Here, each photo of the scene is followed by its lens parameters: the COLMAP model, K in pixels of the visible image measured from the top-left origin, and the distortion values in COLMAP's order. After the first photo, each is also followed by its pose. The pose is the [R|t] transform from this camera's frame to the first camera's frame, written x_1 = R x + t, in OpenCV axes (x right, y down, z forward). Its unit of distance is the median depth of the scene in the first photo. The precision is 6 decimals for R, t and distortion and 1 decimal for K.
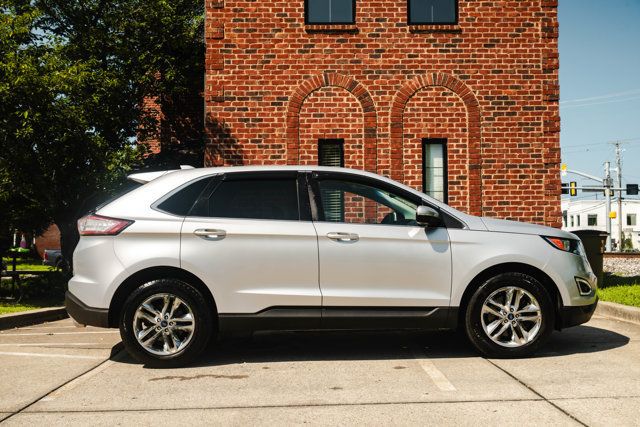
lens RADIAL K [[717.9, 0, 319.7], [0, 717.9, 213.0], [0, 0, 1]] dist [-0.017032, 0.000000]
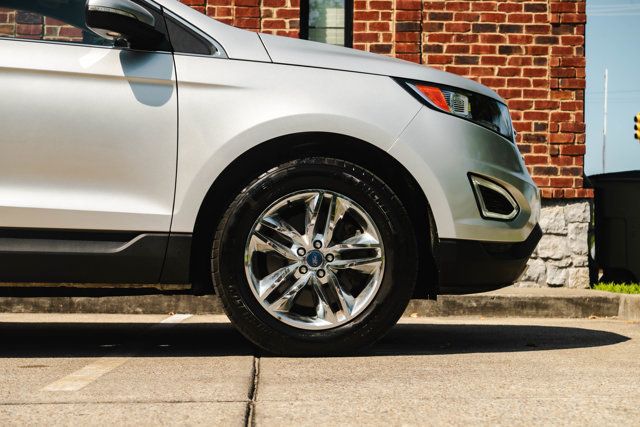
lens RADIAL K [[1315.7, 0, 317.7], [0, 1315.7, 211.7], [0, 0, 1]] dist [0.025689, 0.000000]
pose [[0.999353, 0.022224, 0.028267, 0.240409], [-0.022180, 0.999752, -0.001845, 0.114912], [-0.028301, 0.001217, 0.999599, 0.204225]]
